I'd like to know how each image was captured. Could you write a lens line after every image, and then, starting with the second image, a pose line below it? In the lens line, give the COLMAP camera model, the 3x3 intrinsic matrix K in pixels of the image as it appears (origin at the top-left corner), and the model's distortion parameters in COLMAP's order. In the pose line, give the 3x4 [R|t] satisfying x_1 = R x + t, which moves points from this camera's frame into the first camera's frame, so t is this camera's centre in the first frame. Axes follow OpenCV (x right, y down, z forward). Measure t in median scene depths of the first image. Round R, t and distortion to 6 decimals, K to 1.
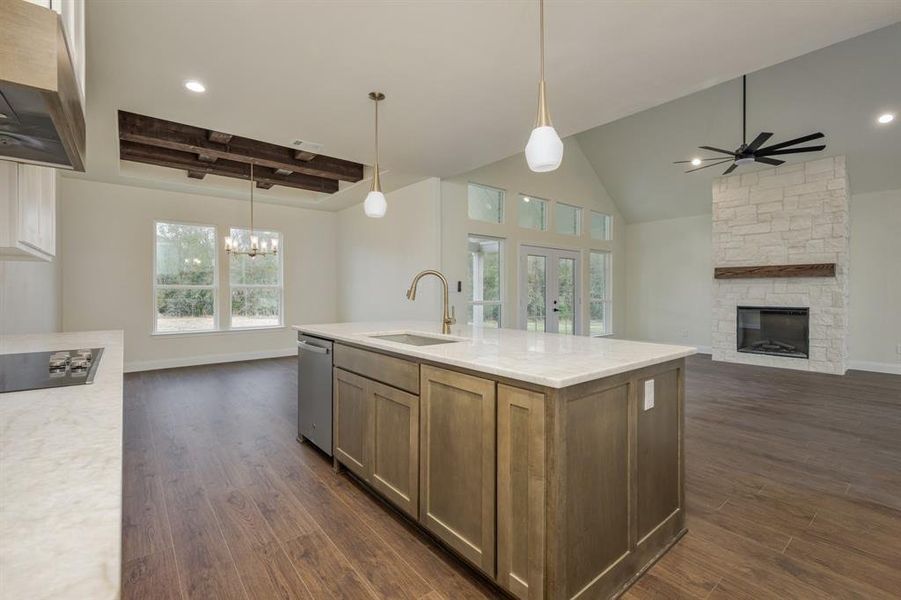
lens RADIAL K [[400.0, 0, 440.3], [0, 400.0, 292.3], [0, 0, 1]] dist [-0.014156, -0.000159]
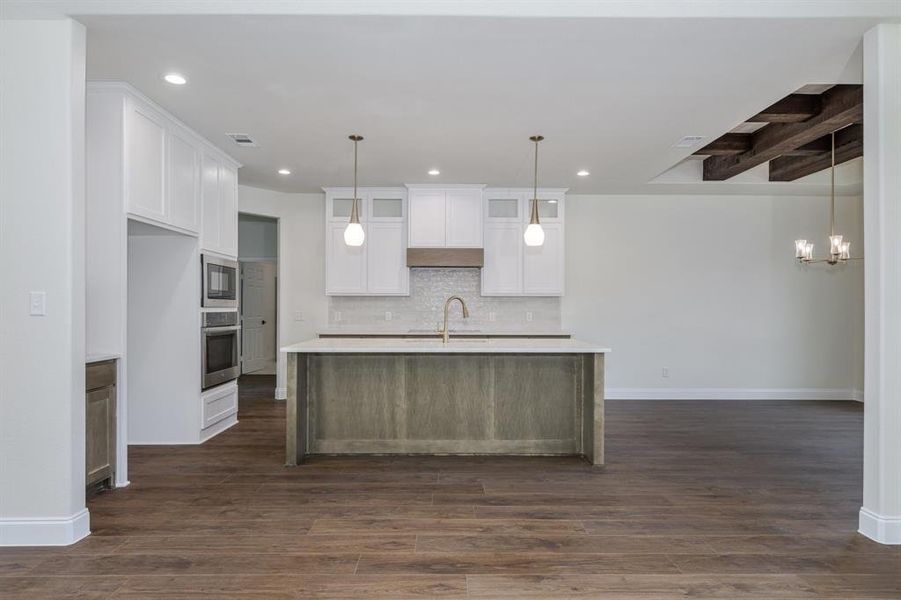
lens RADIAL K [[495.4, 0, 446.3], [0, 495.4, 305.4], [0, 0, 1]] dist [0.001165, -0.000040]
pose [[-0.621681, -0.007726, -0.783232, 0.752568], [-0.005791, 0.999969, -0.005268, -0.009706], [0.783249, 0.001261, -0.621707, 1.157820]]
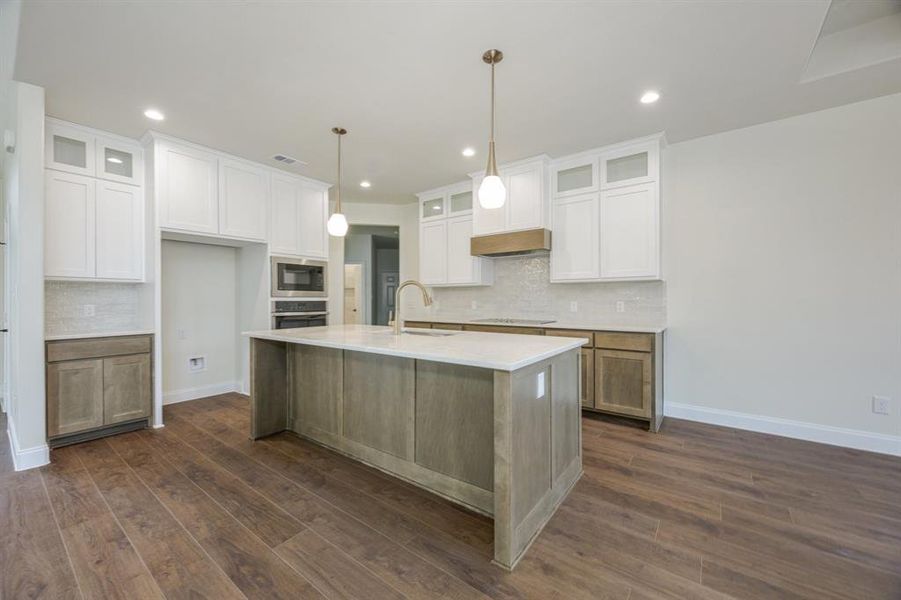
lens RADIAL K [[352.7, 0, 442.1], [0, 352.7, 299.4], [0, 0, 1]] dist [0.001646, 0.000178]
pose [[-0.970699, -0.001274, -0.240297, 0.075226], [-0.000799, 0.999998, -0.002072, -0.000836], [0.240299, -0.001819, -0.970697, 1.156618]]
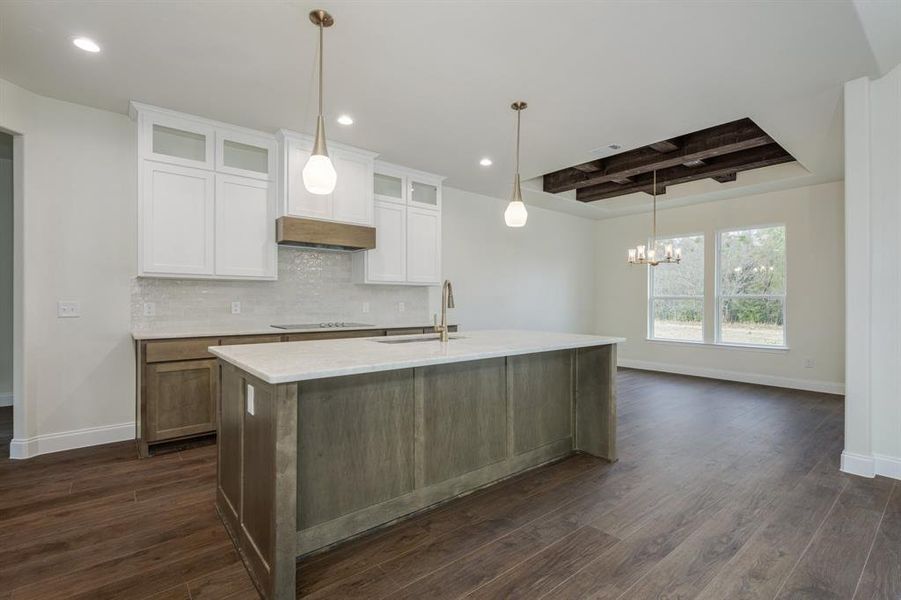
lens RADIAL K [[414.3, 0, 450.5], [0, 414.3, 300.0], [0, 0, 1]] dist [0.001199, 0.000133]
pose [[0.009308, -0.004543, -0.999946, 0.606535], [-0.005265, 0.999976, -0.004592, -0.000341], [0.999943, 0.005307, 0.009284, 0.568253]]
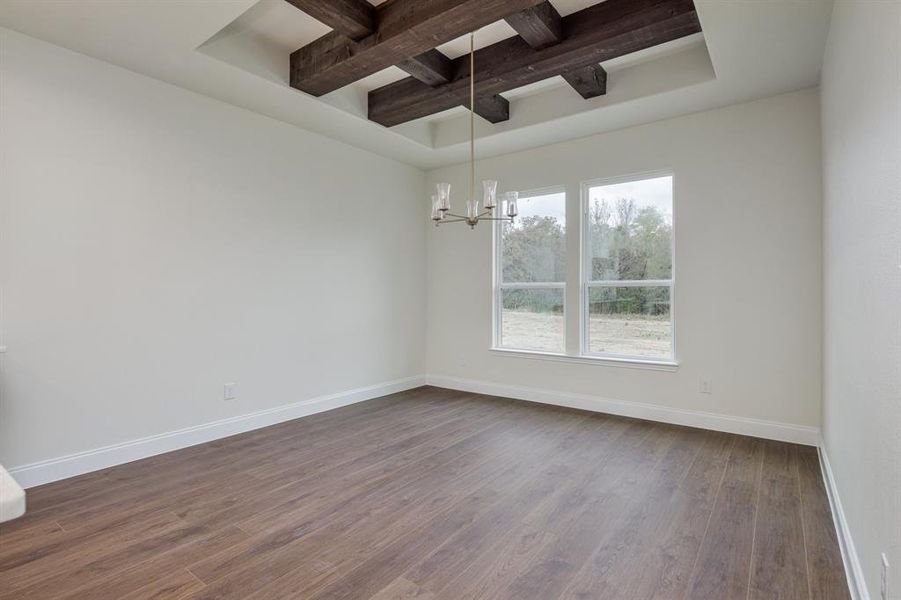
lens RADIAL K [[443.6, 0, 455.5], [0, 443.6, 294.2], [0, 0, 1]] dist [0.003199, 0.000683]
pose [[0.263580, -0.000302, -0.964637, 0.094803], [0.000697, 1.000000, -0.000123, -0.000250], [0.964637, -0.000640, 0.263580, 0.945819]]
